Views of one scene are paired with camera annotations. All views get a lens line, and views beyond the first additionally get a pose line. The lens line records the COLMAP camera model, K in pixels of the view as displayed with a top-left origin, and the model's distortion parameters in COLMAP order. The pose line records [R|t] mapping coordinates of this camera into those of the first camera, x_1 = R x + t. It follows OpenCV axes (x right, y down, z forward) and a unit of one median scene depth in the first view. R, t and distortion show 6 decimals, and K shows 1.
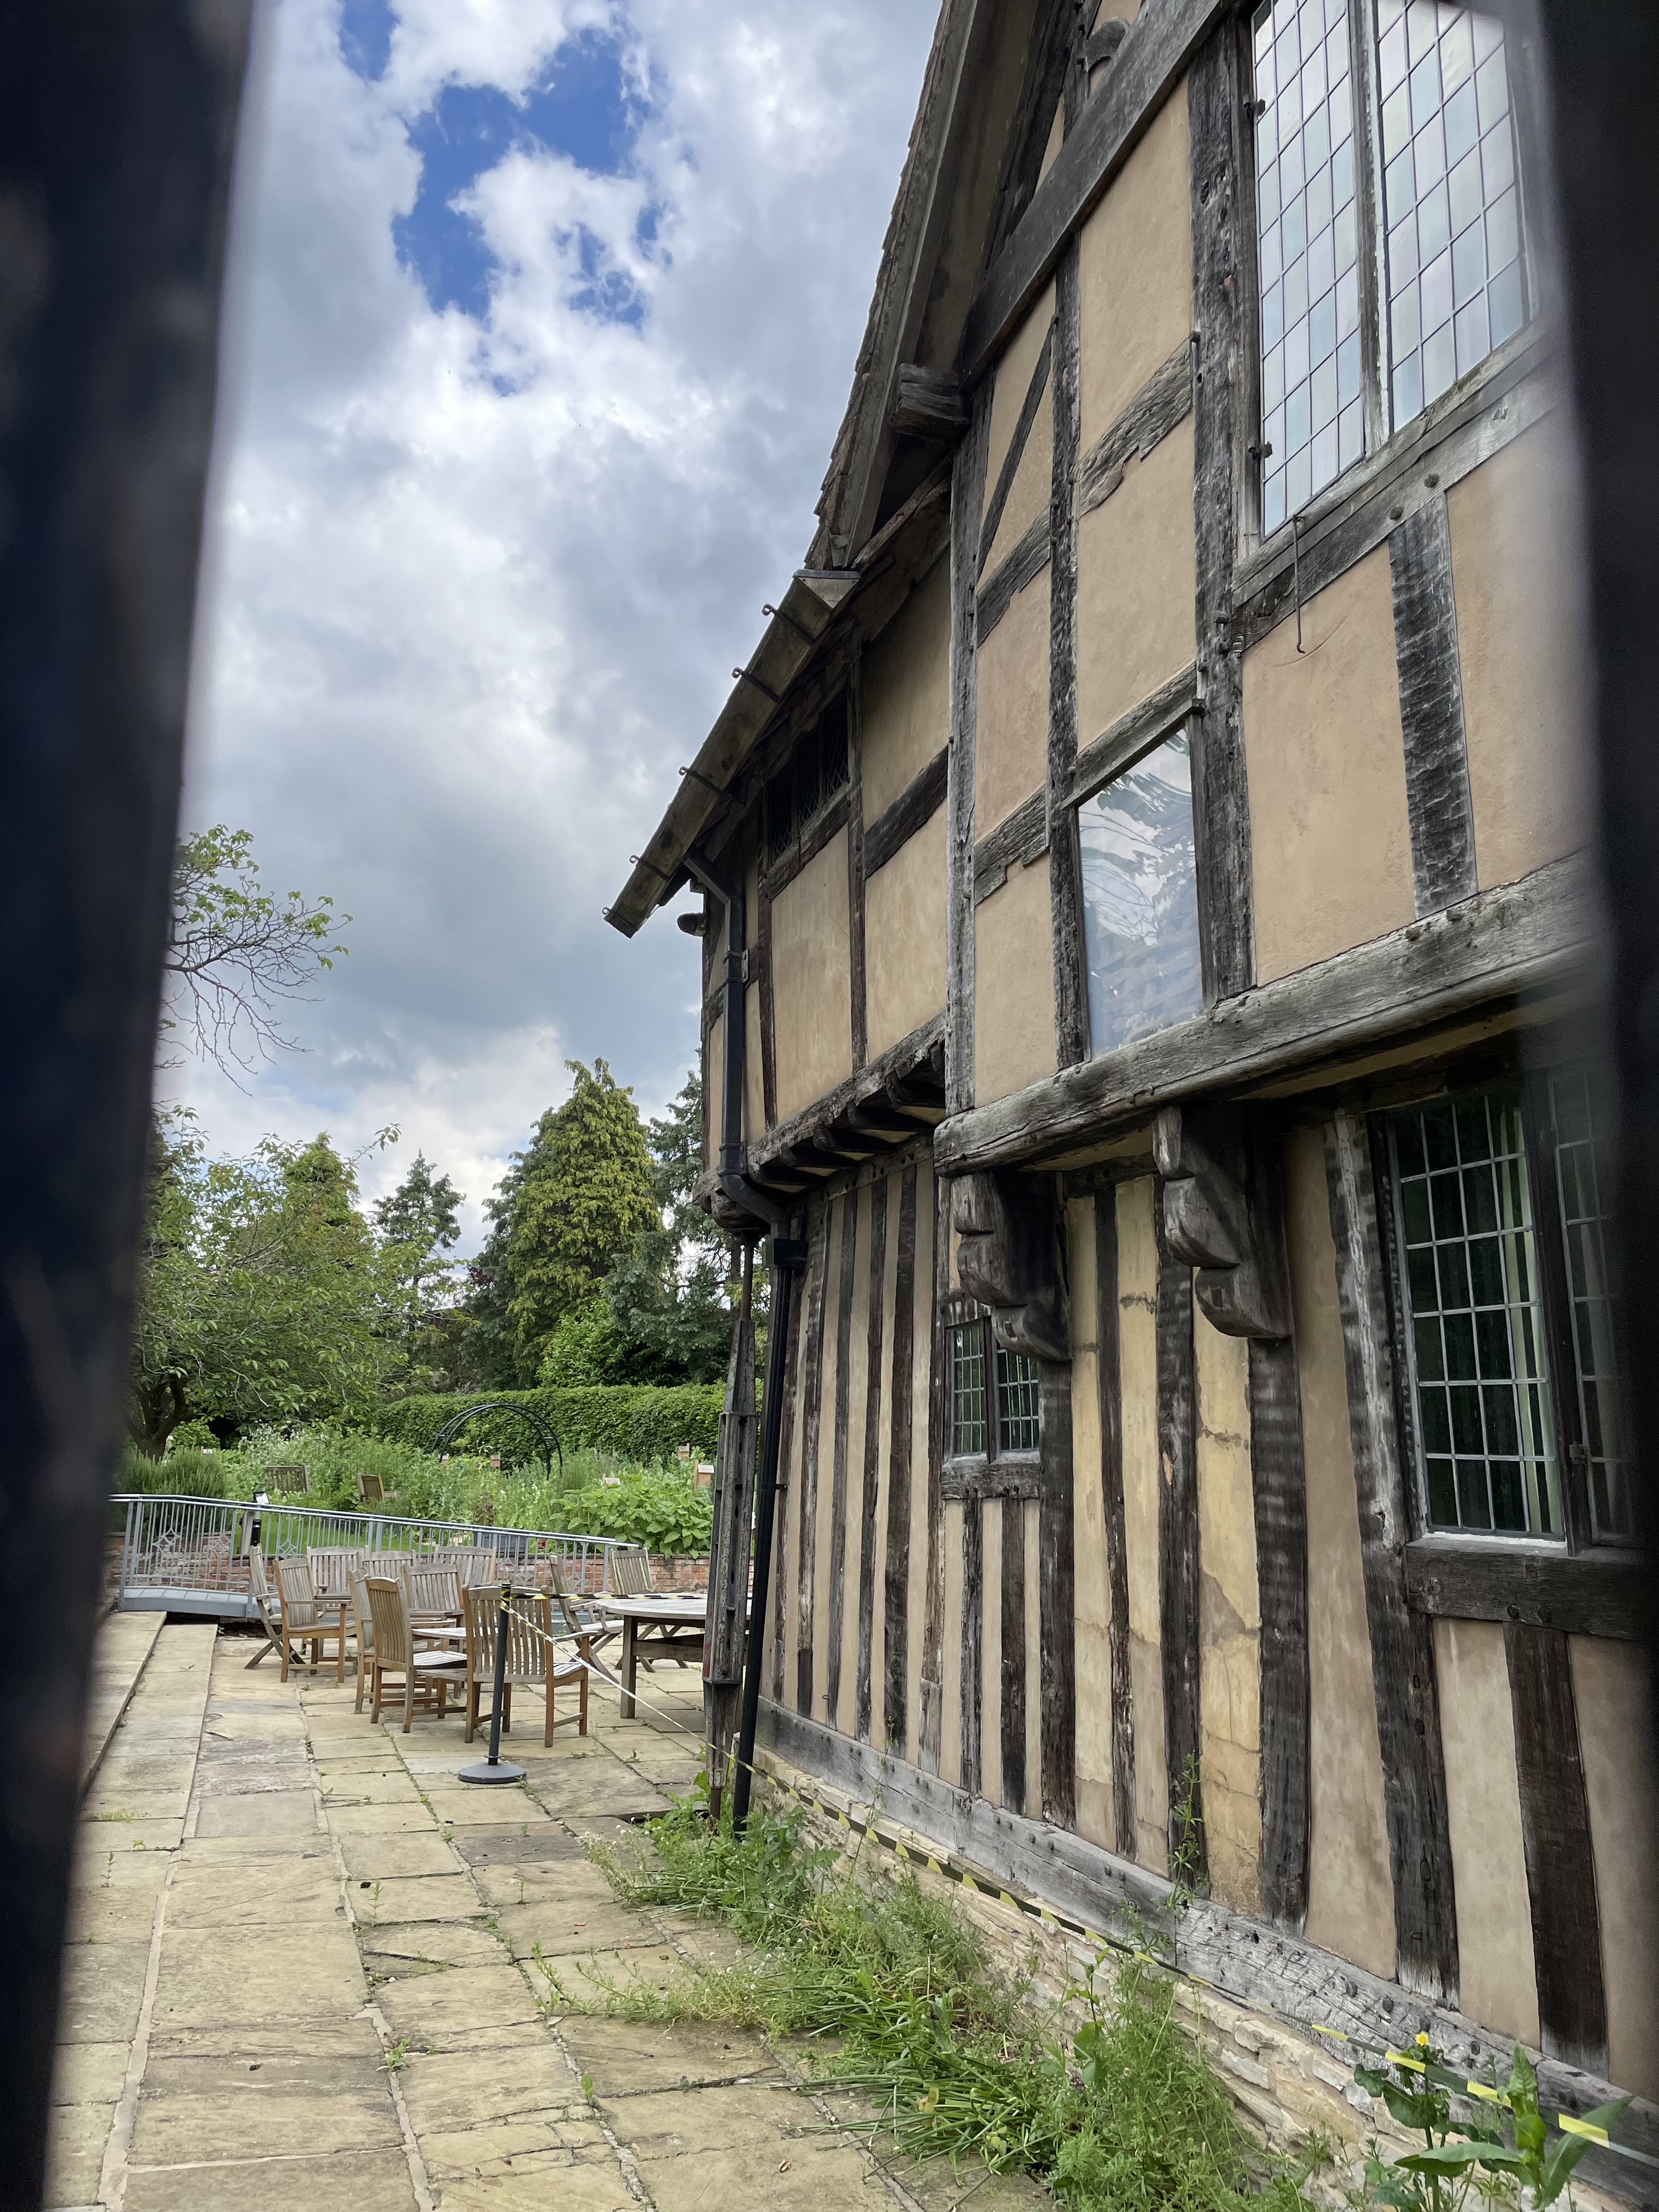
lens RADIAL K [[1655.9, 0, 822.9], [0, 1655.9, 1101.8], [0, 0, 1]] dist [0.024258, -0.000137]
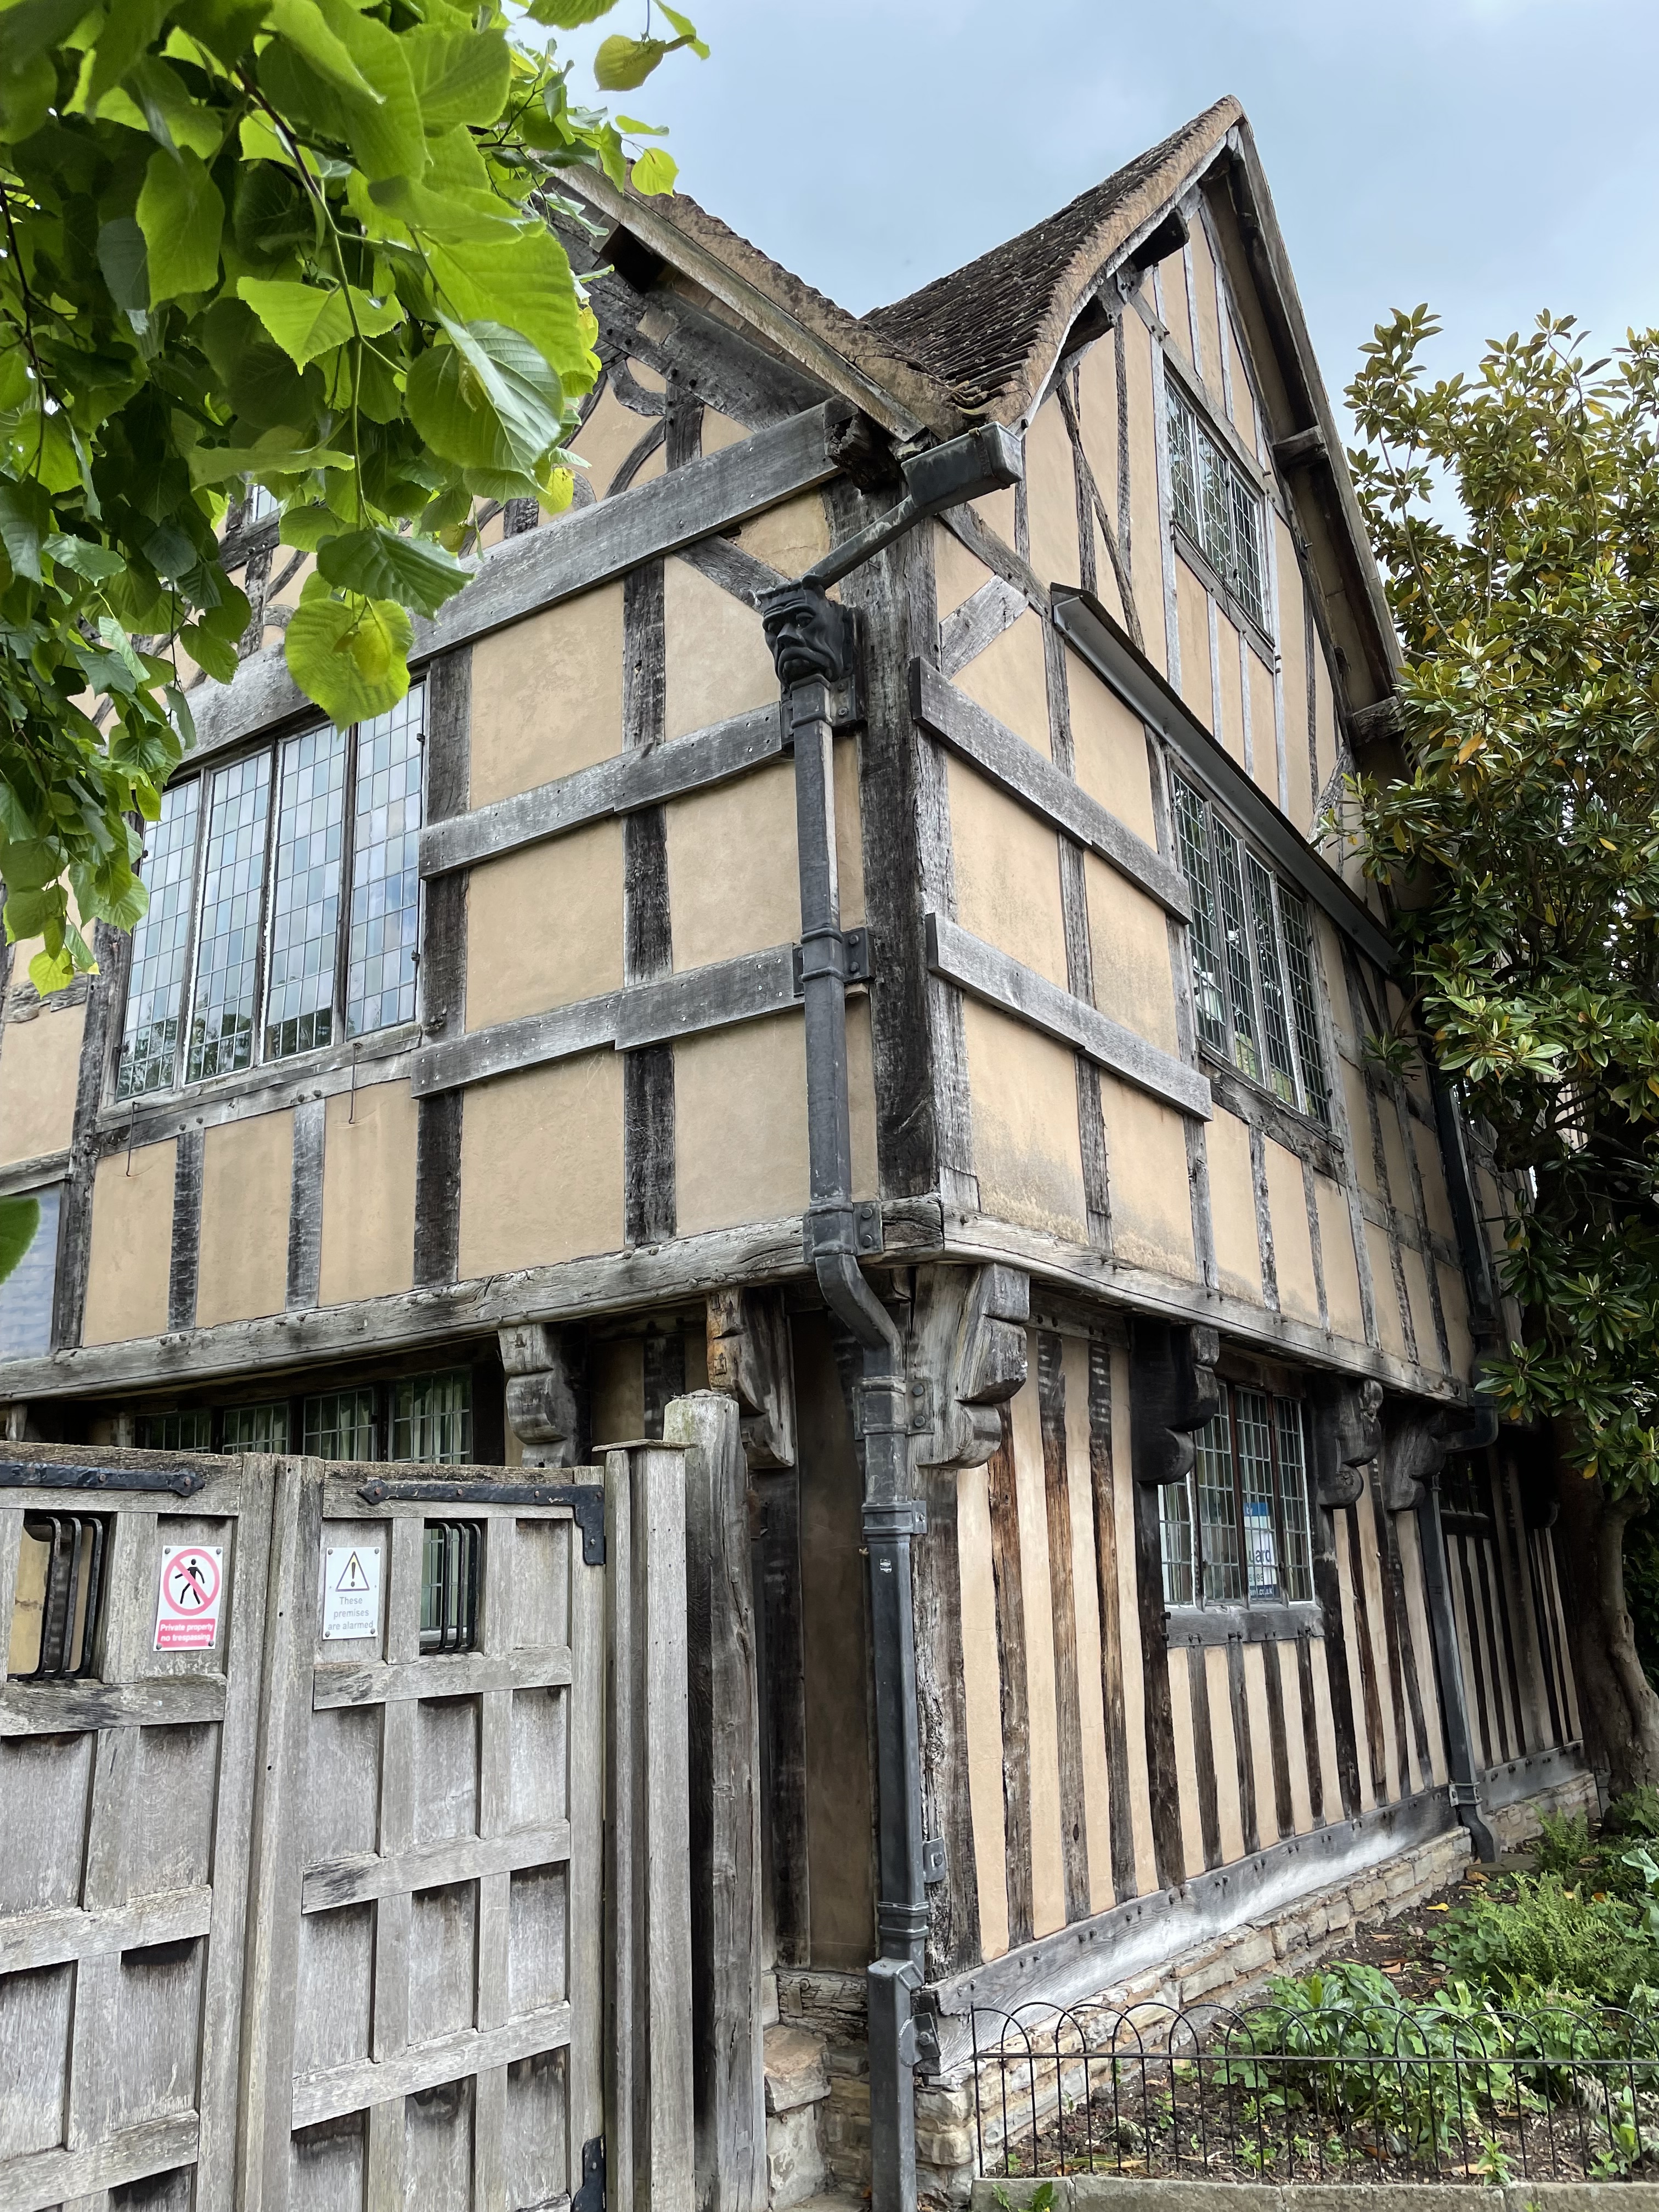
lens RADIAL K [[1655.9, 0, 826.9], [0, 1655.9, 1100.7], [0, 0, 1]] dist [0.024258, -0.000137]
pose [[0.783989, 0.128484, 0.607333, -0.244995], [-0.076584, 0.990891, -0.110768, -0.197005], [-0.616033, 0.040329, 0.786687, -0.963842]]
